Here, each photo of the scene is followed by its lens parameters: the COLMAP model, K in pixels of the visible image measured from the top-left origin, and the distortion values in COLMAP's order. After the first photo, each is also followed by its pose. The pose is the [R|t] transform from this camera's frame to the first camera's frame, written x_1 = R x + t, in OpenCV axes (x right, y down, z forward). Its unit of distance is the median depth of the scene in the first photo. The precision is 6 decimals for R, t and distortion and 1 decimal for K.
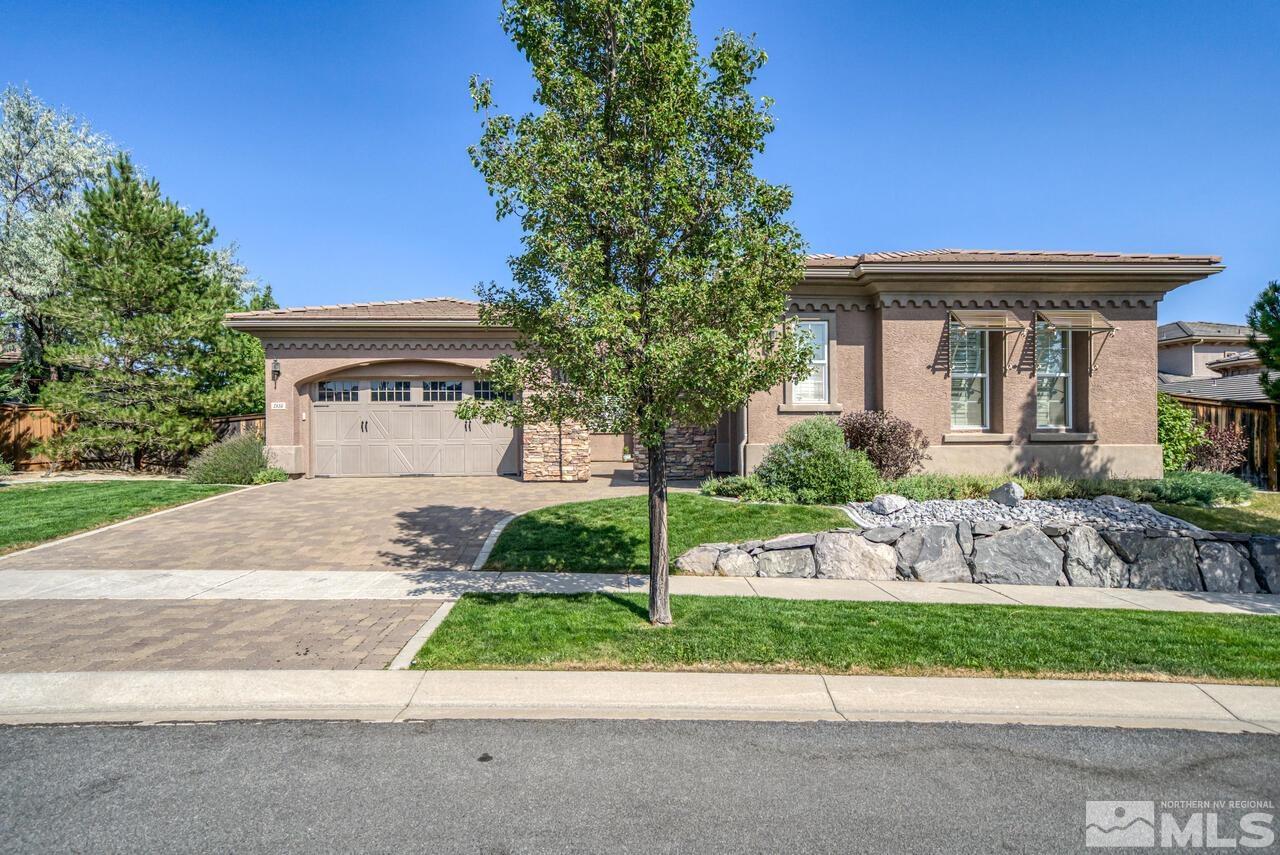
lens RADIAL K [[625.4, 0, 640.0], [0, 625.4, 426.2], [0, 0, 1]] dist [0.012901, -0.000107]
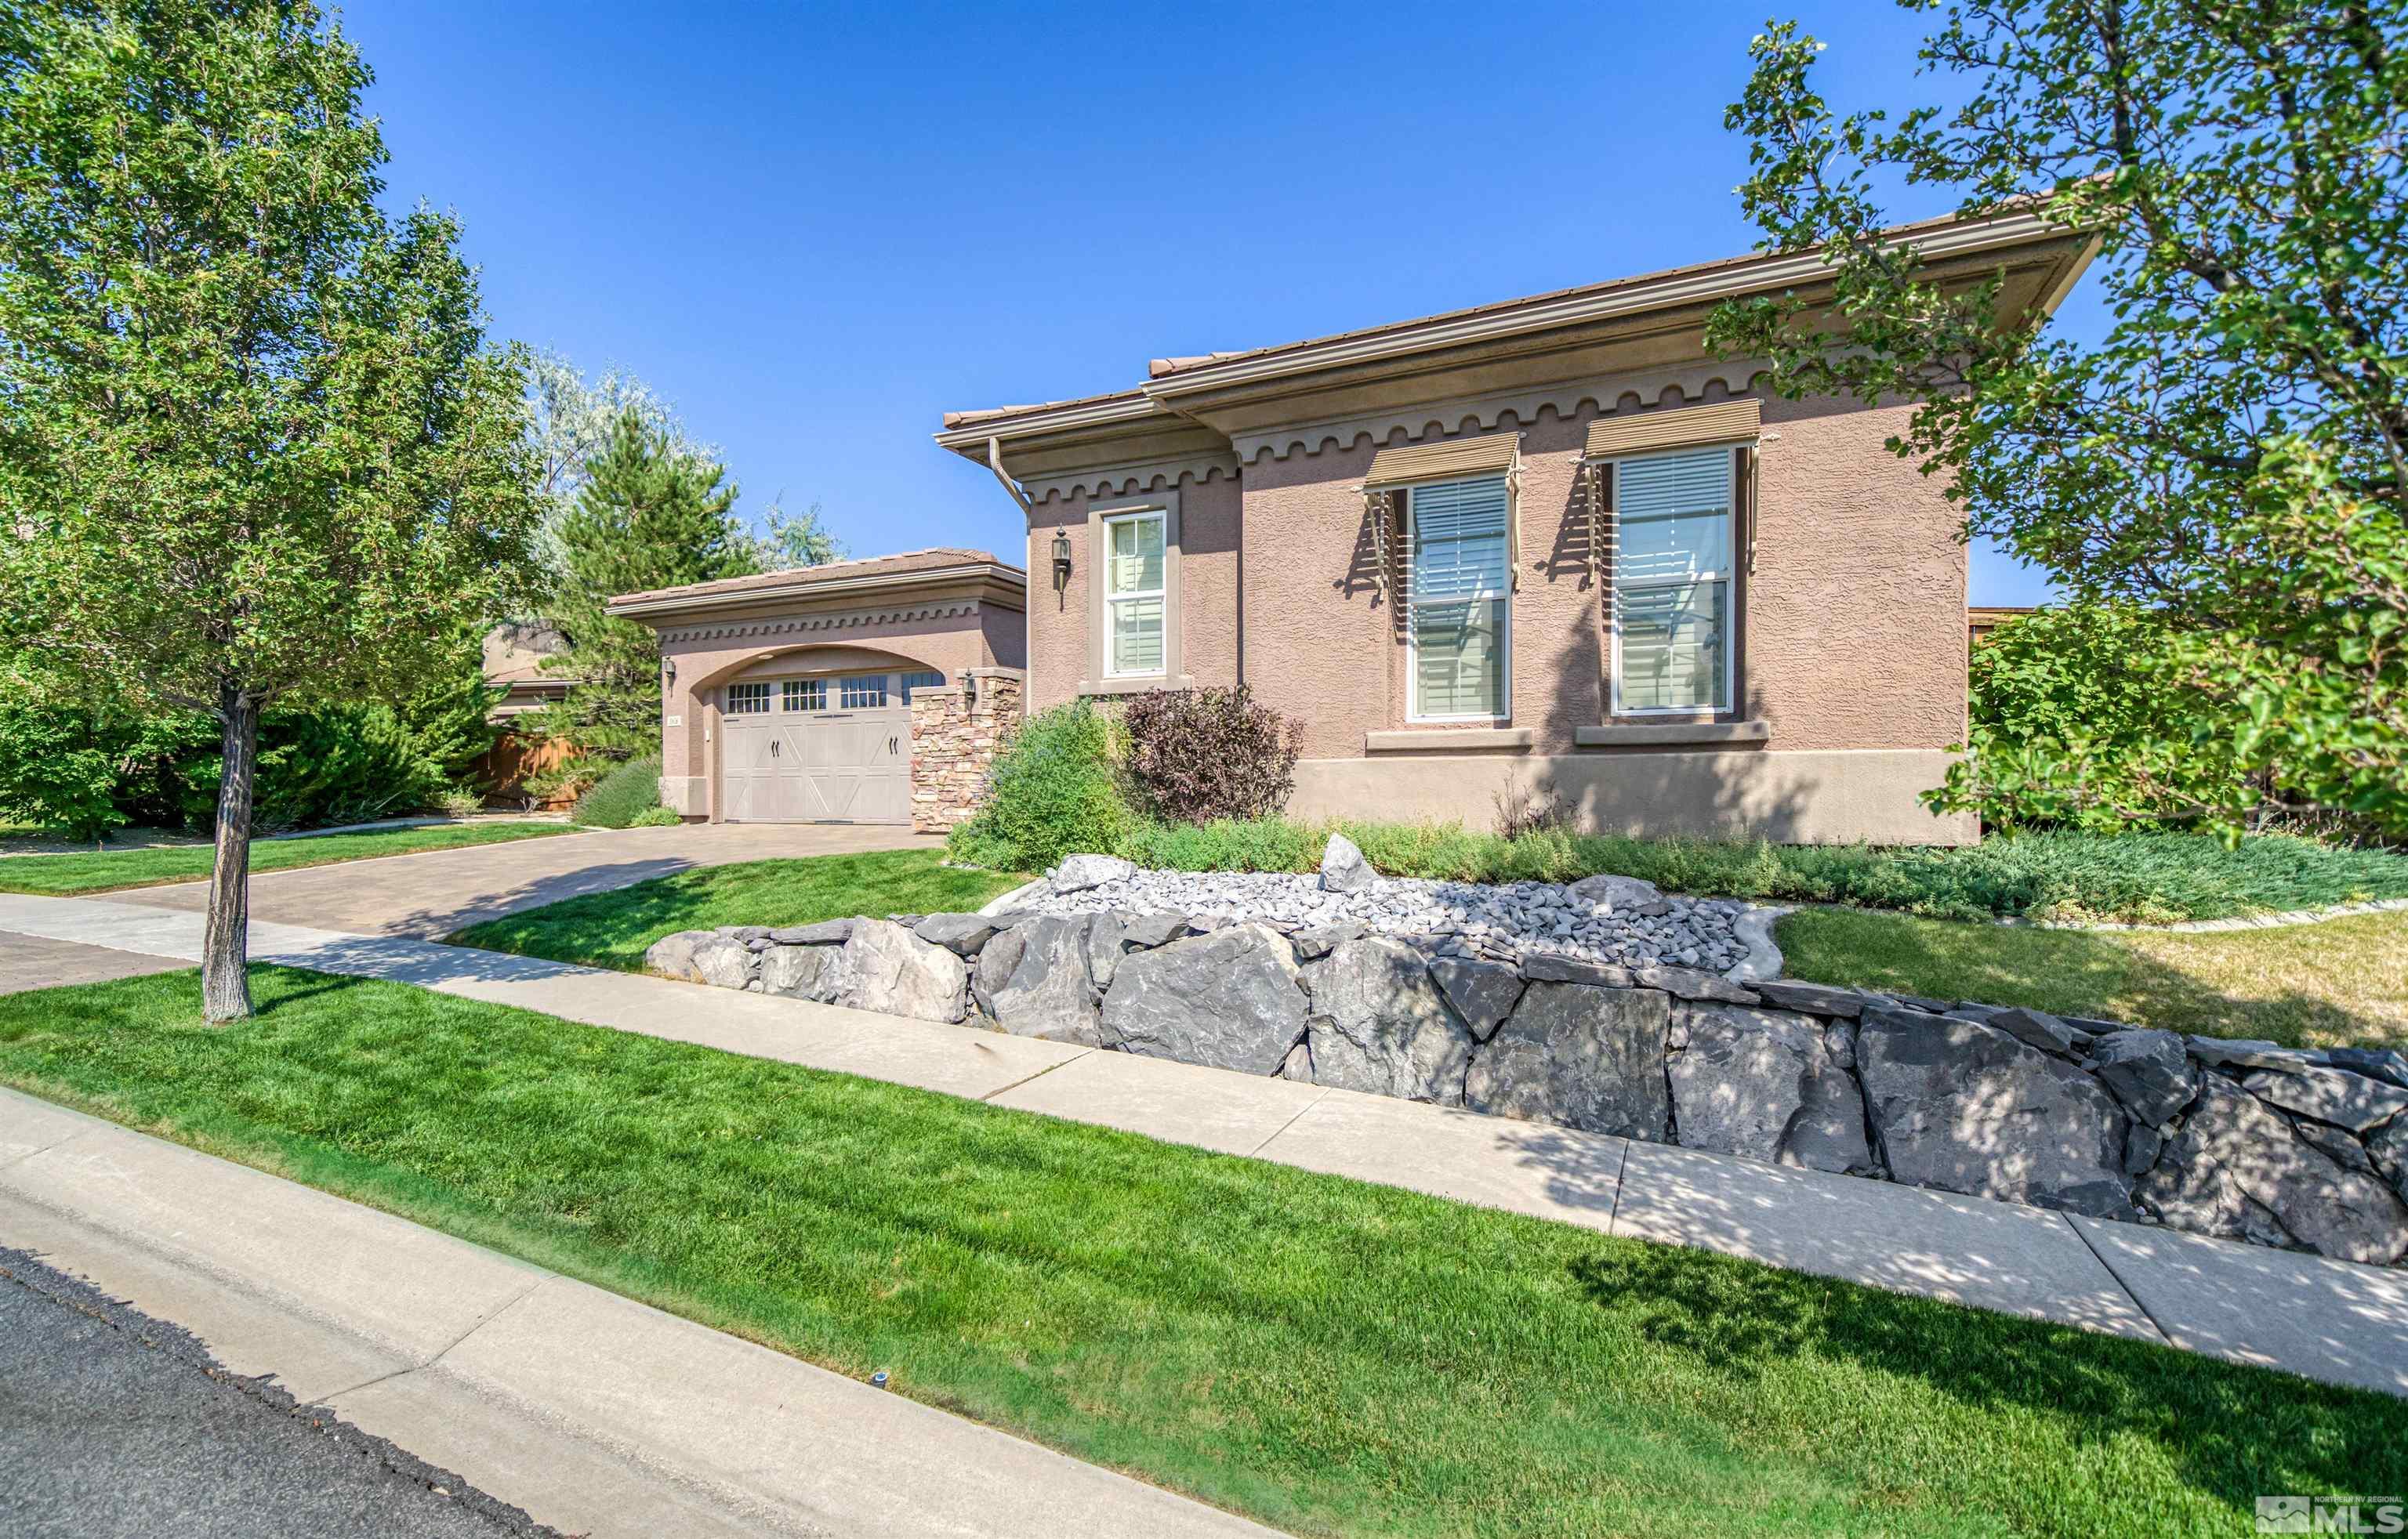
lens RADIAL K [[1062.5, 0, 1200.0], [0, 1062.5, 779.6], [0, 0, 1]] dist [0.000725, 0.000113]
pose [[0.890301, -0.002078, -0.455368, 0.720073], [0.006827, 0.999938, 0.008785, 0.039250], [0.455322, -0.010930, 0.890260, 0.271172]]
